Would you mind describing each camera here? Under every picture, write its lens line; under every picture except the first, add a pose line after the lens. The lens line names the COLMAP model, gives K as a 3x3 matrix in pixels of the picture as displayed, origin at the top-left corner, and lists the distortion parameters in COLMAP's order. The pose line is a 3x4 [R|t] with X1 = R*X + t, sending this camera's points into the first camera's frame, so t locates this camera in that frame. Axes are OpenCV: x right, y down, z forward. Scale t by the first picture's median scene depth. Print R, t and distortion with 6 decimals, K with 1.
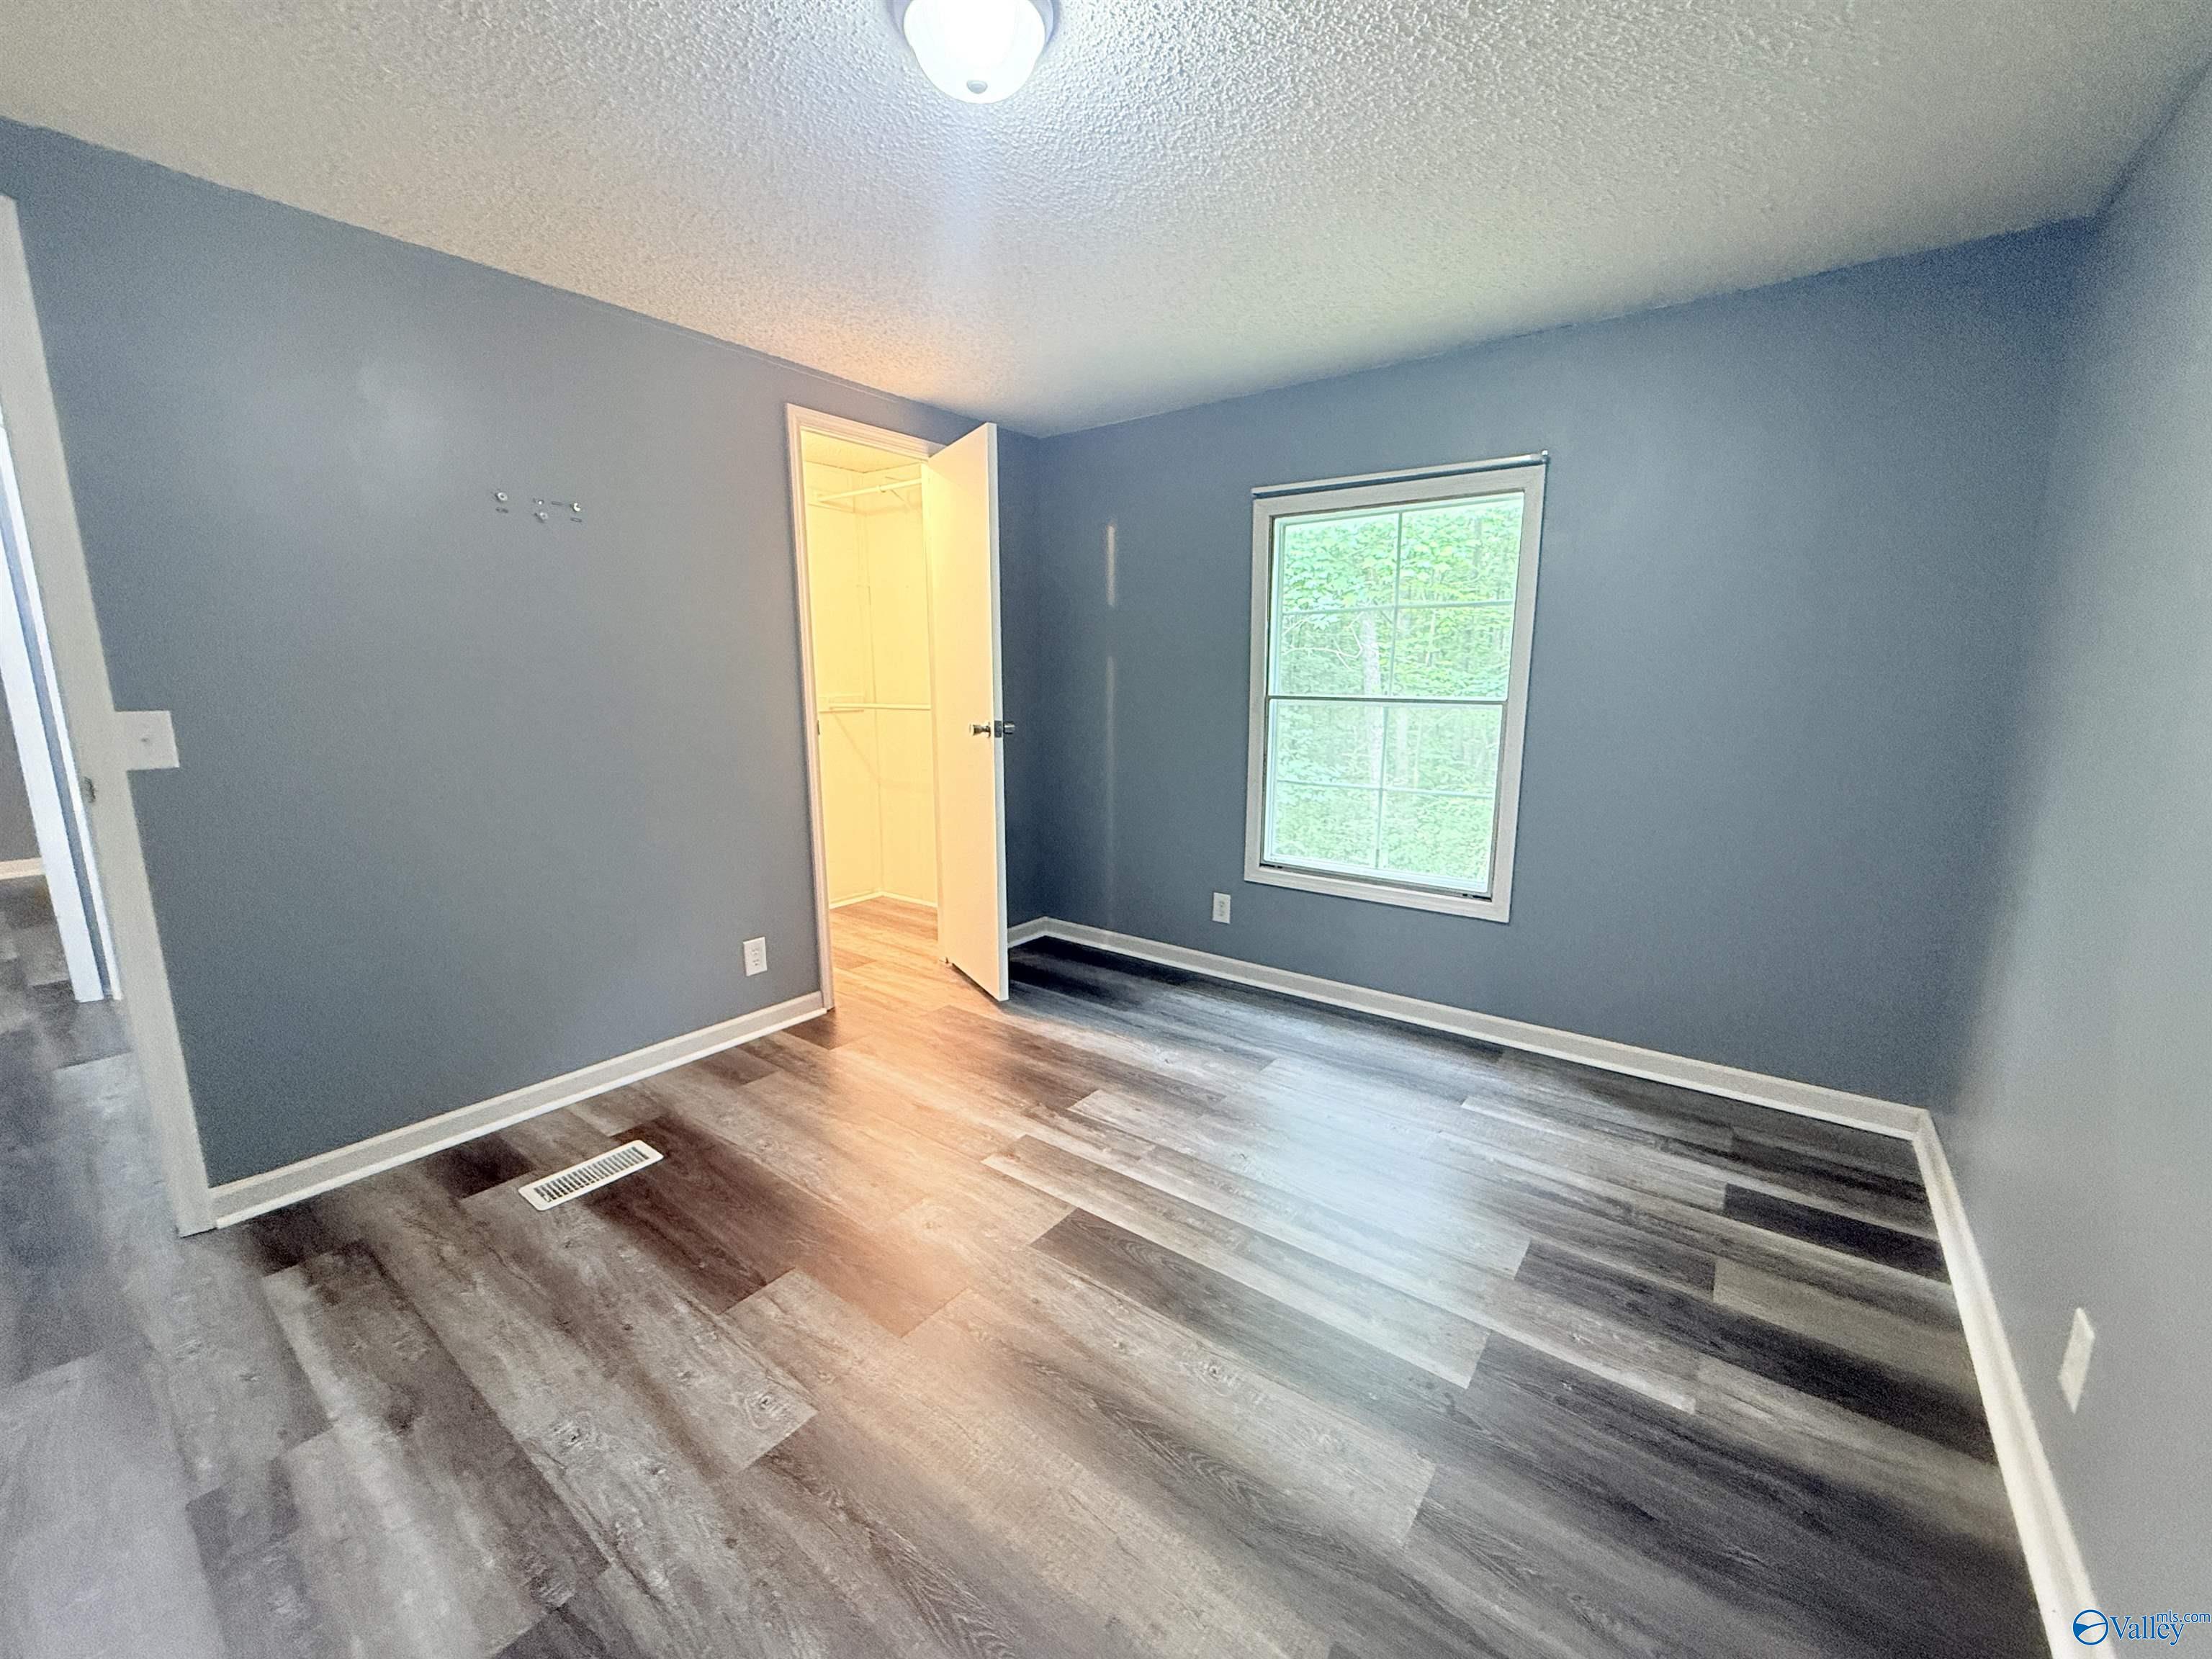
lens RADIAL K [[875.0, 0, 1103.5], [0, 875.0, 834.7], [0, 0, 1]] dist [-0.001047, -0.000325]
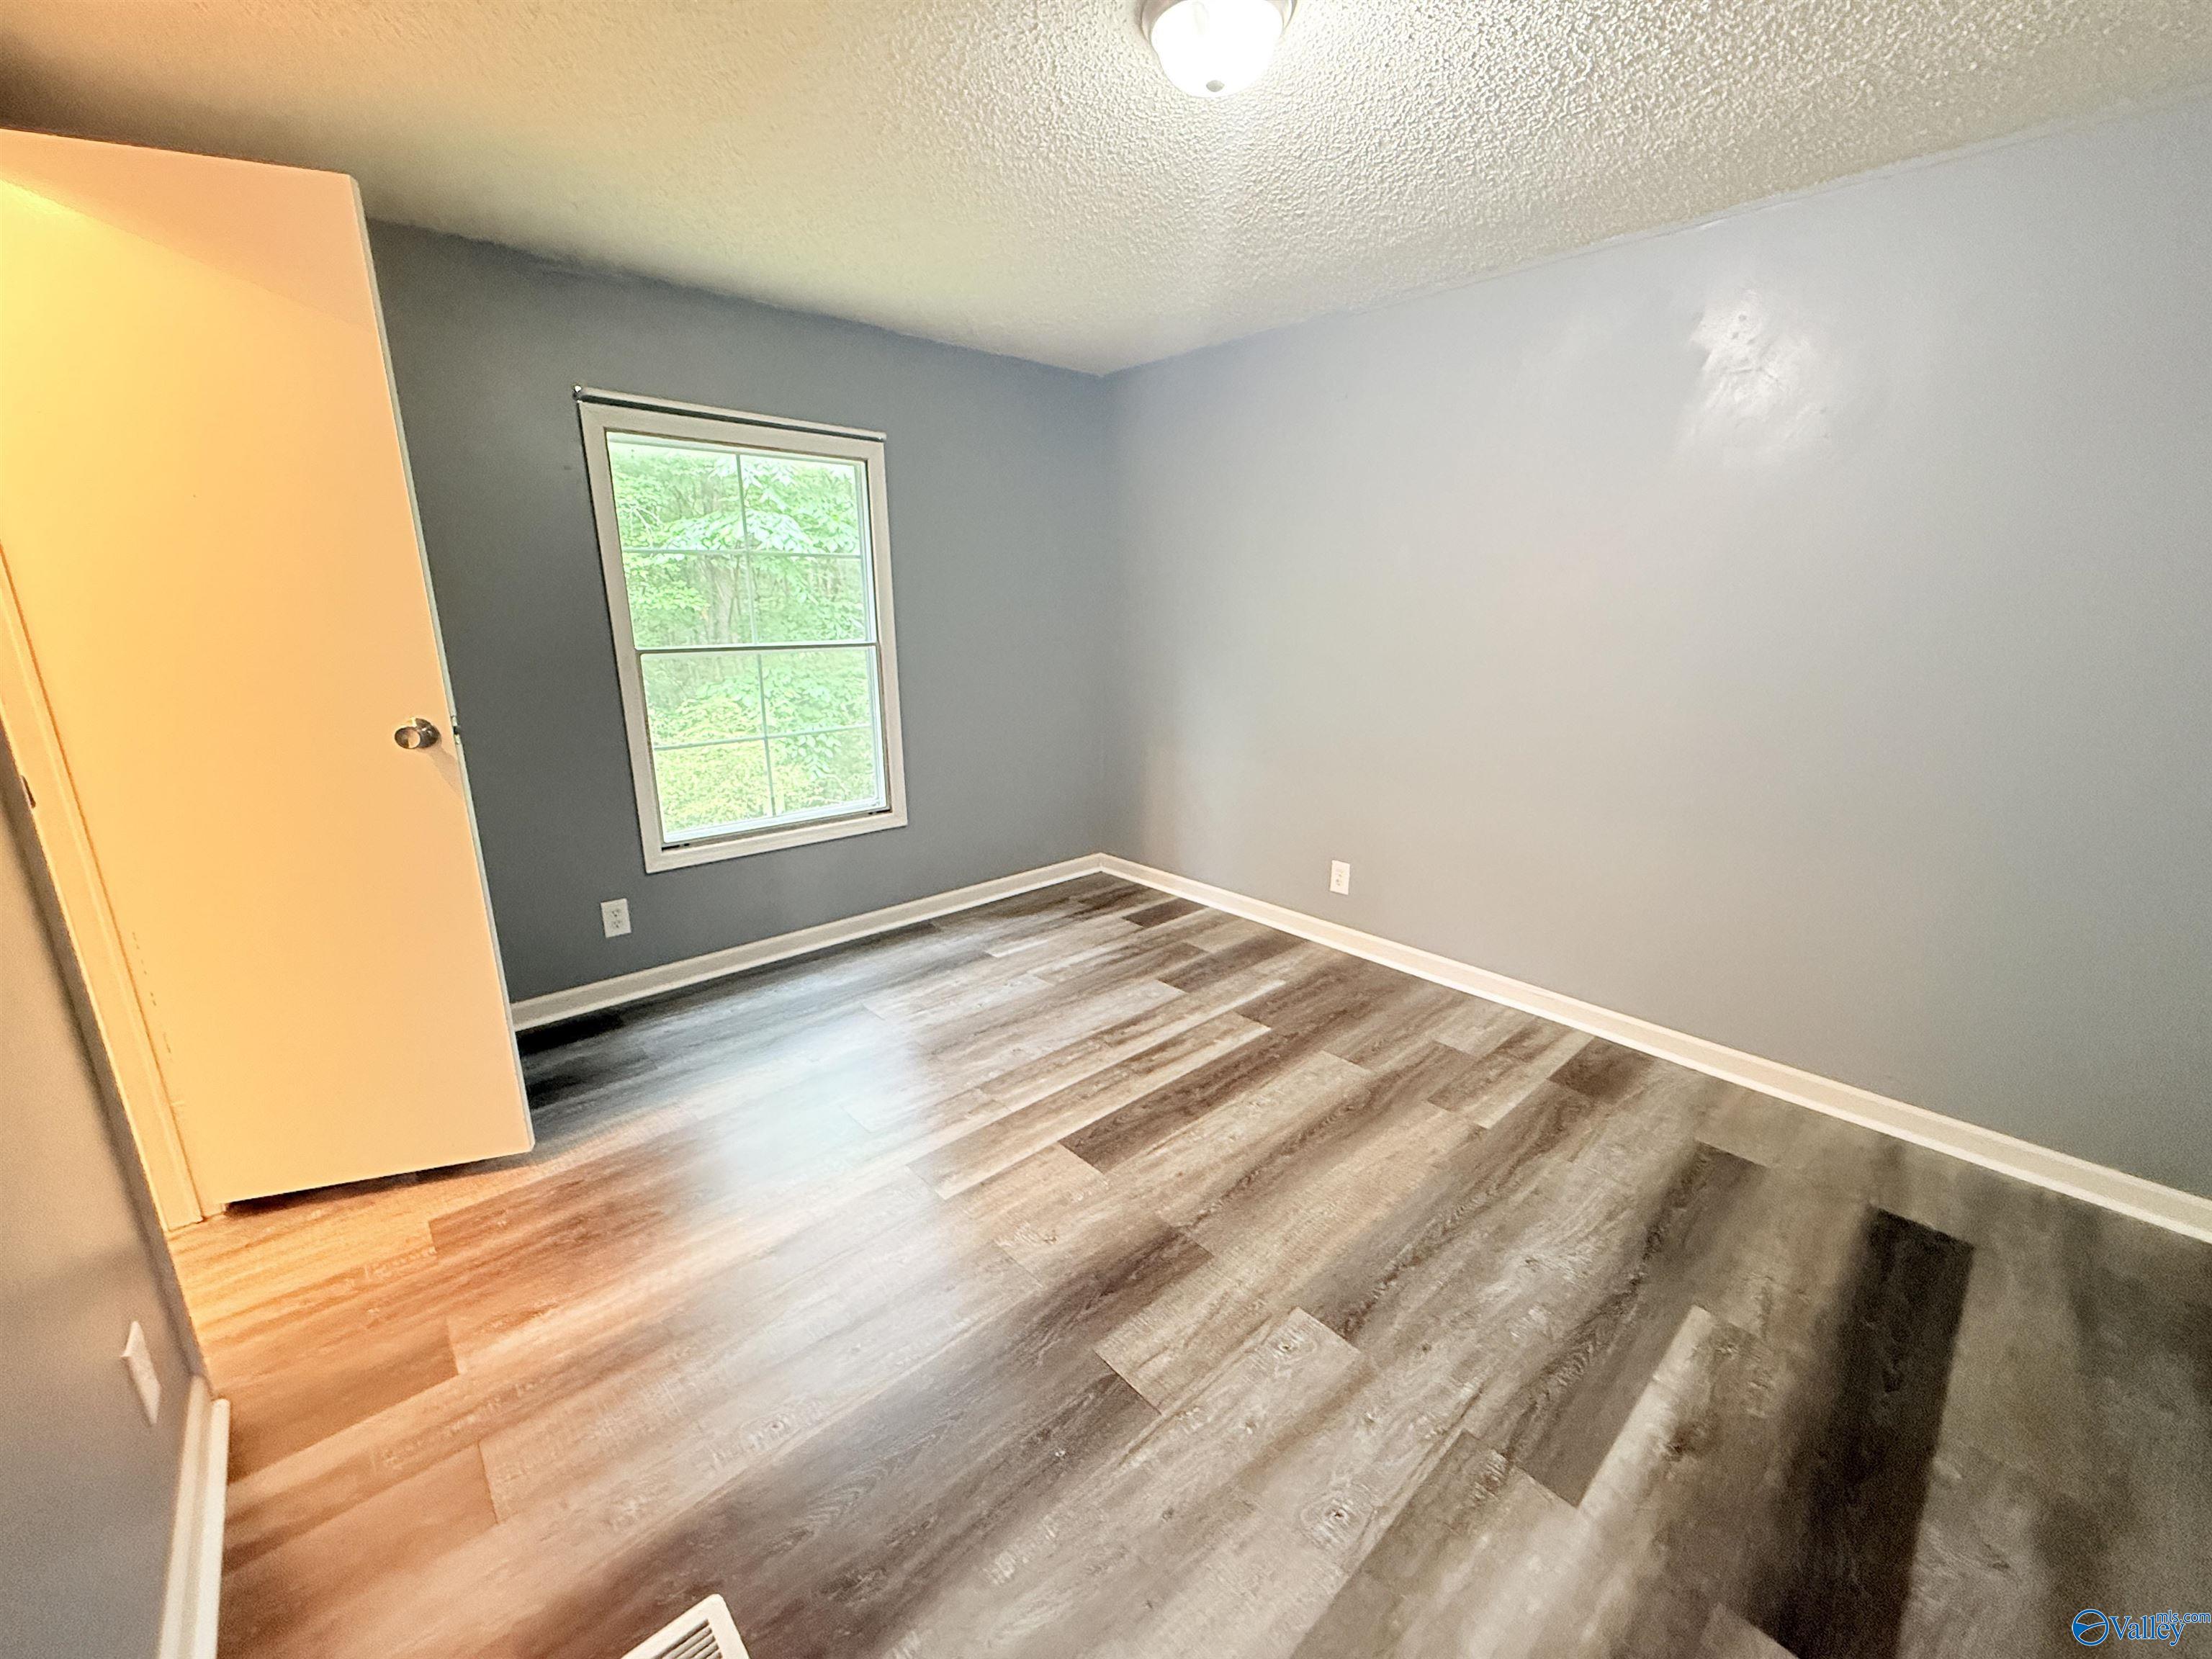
lens RADIAL K [[877.3, 0, 1101.9], [0, 877.3, 831.5], [0, 0, 1]] dist [0.000953, 0.000475]
pose [[0.180582, -0.252514, 0.950593, -0.920369], [0.180179, 0.958619, 0.220418, -0.156133], [-0.966915, 0.131474, 0.218608, 0.654195]]
